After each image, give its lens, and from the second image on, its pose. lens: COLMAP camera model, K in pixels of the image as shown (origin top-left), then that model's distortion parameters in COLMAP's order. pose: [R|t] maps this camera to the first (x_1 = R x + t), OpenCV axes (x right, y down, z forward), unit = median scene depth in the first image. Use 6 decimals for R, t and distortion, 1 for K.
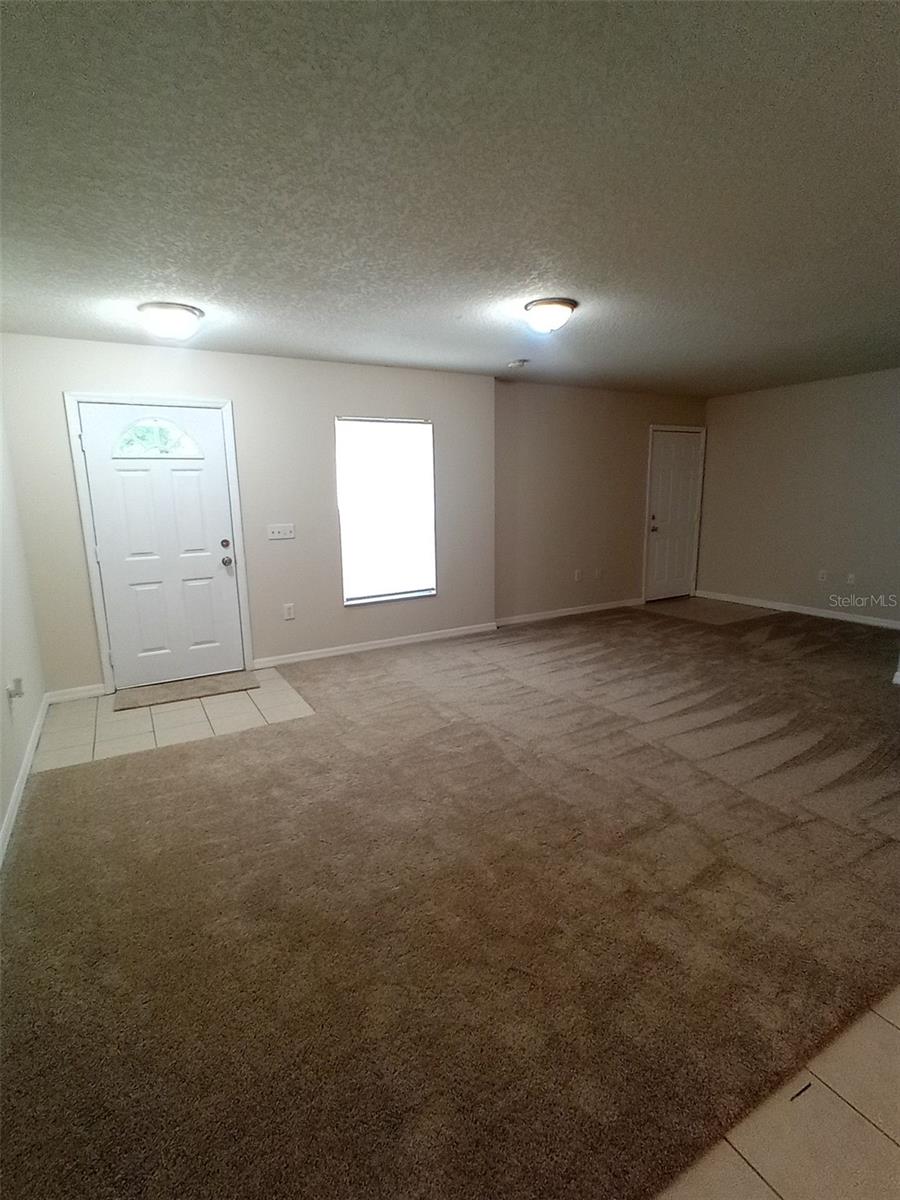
lens RADIAL K [[582.0, 0, 457.1], [0, 582.0, 611.3], [0, 0, 1]] dist [-0.003017, 0.005412]
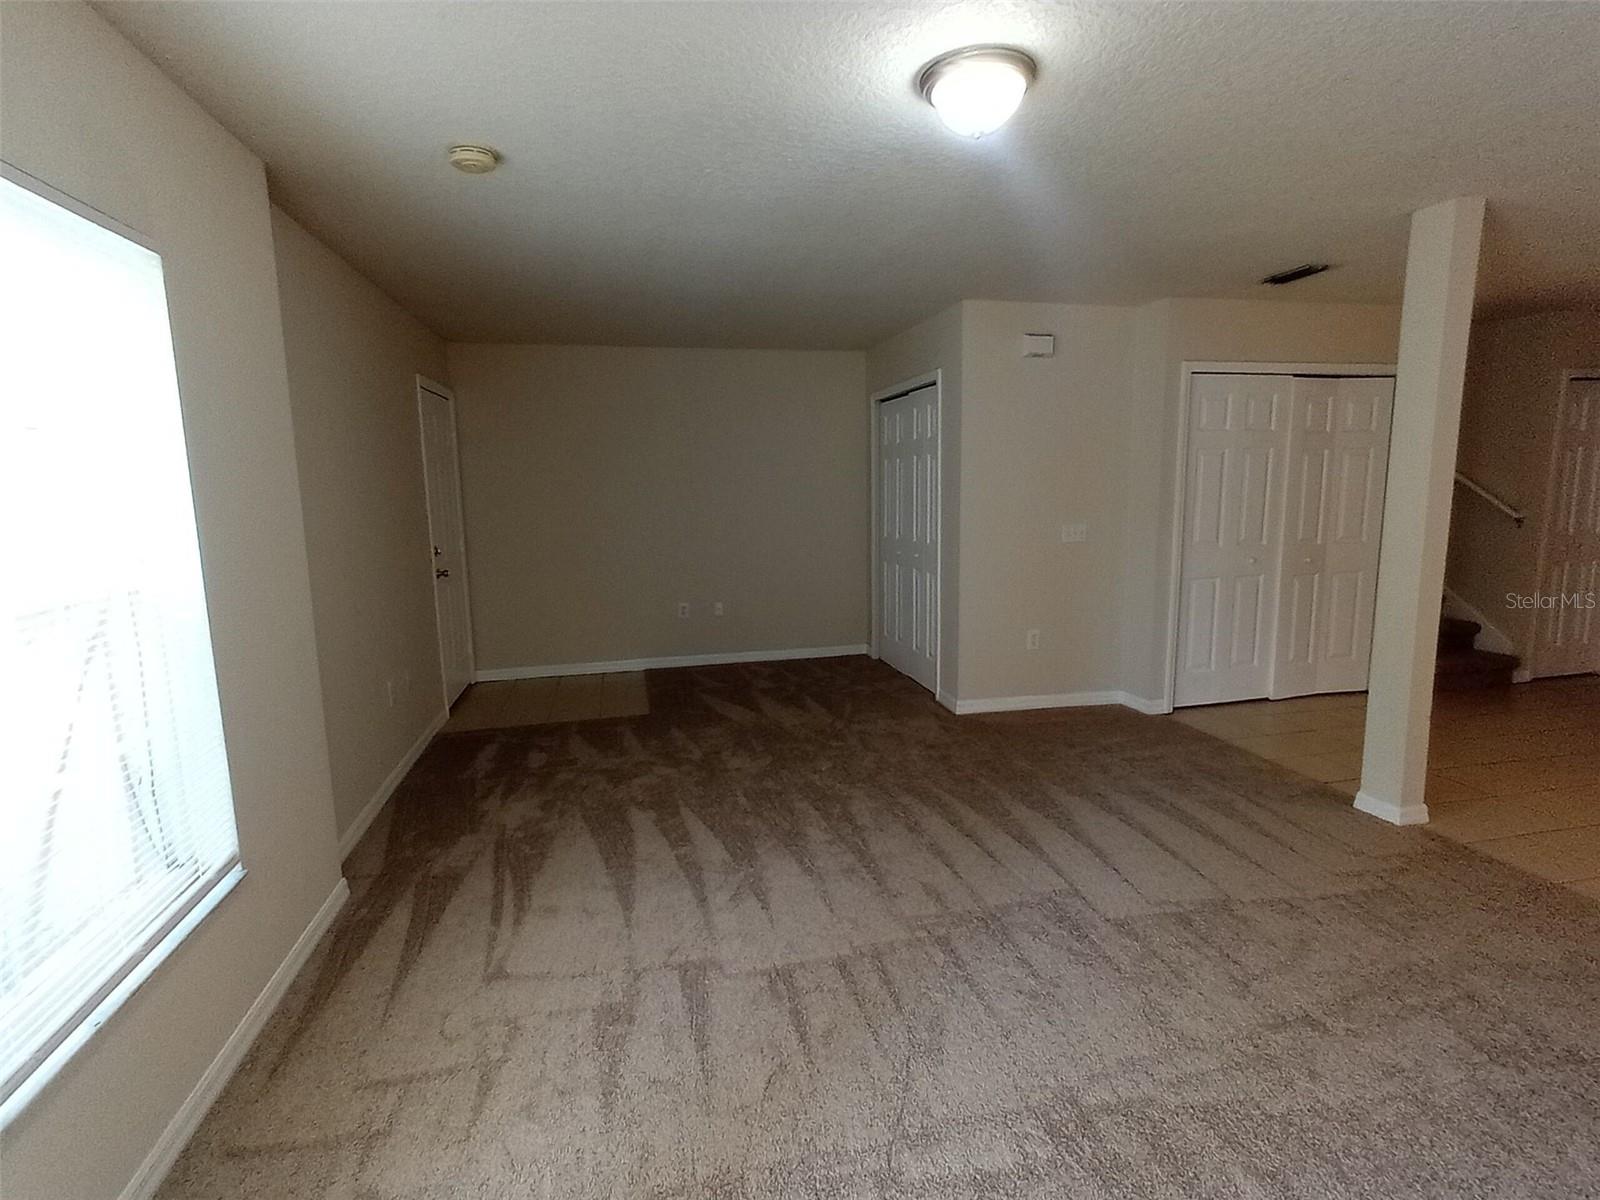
lens RADIAL K [[776.0, 0, 806.5], [0, 776.0, 604.0], [0, 0, 1]] dist [-0.003017, 0.005412]
pose [[0.288223, -0.137205, 0.947683, -0.346244], [0.199645, 0.976542, 0.080665, -0.156697], [-0.936520, 0.165951, 0.308854, 0.725482]]
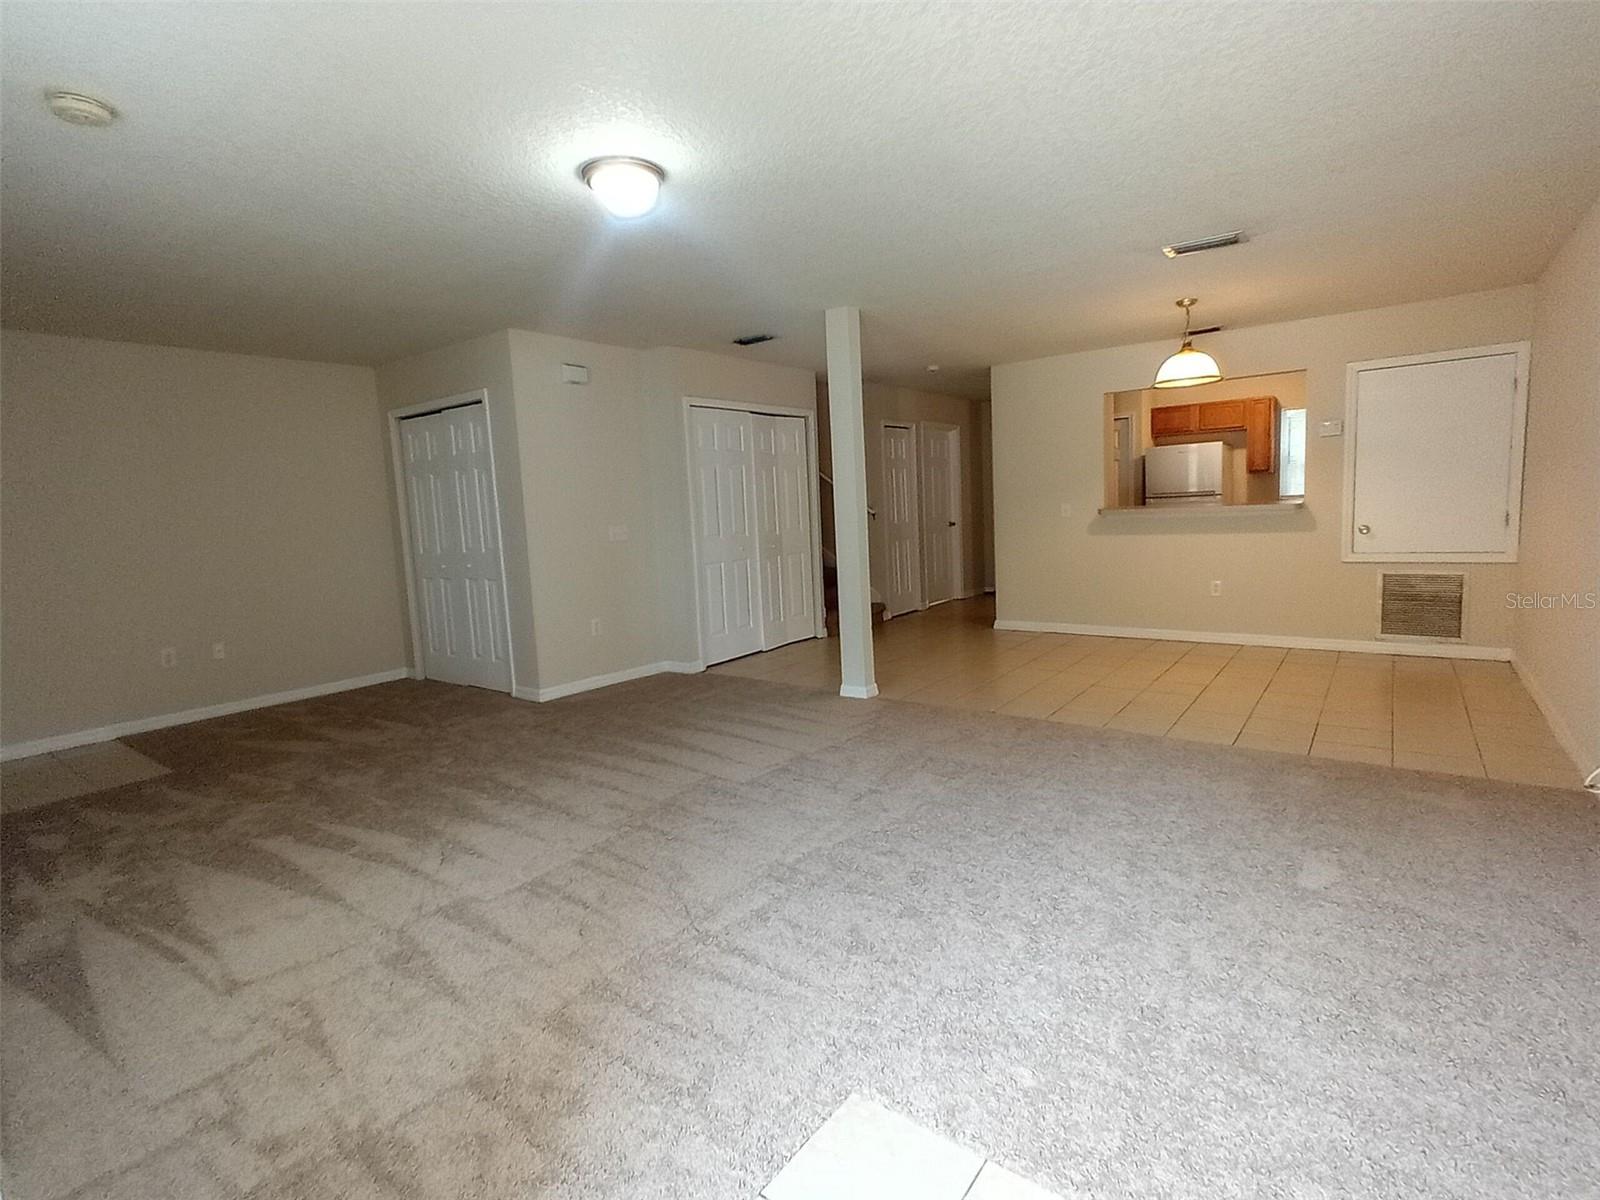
lens RADIAL K [[776.0, 0, 802.9], [0, 776.0, 601.0], [0, 0, 1]] dist [-0.003017, 0.005412]
pose [[-0.394355, -0.079711, 0.915495, -0.503639], [0.233841, 0.954733, 0.183856, -0.149612], [-0.888708, 0.286585, -0.357864, 0.901763]]
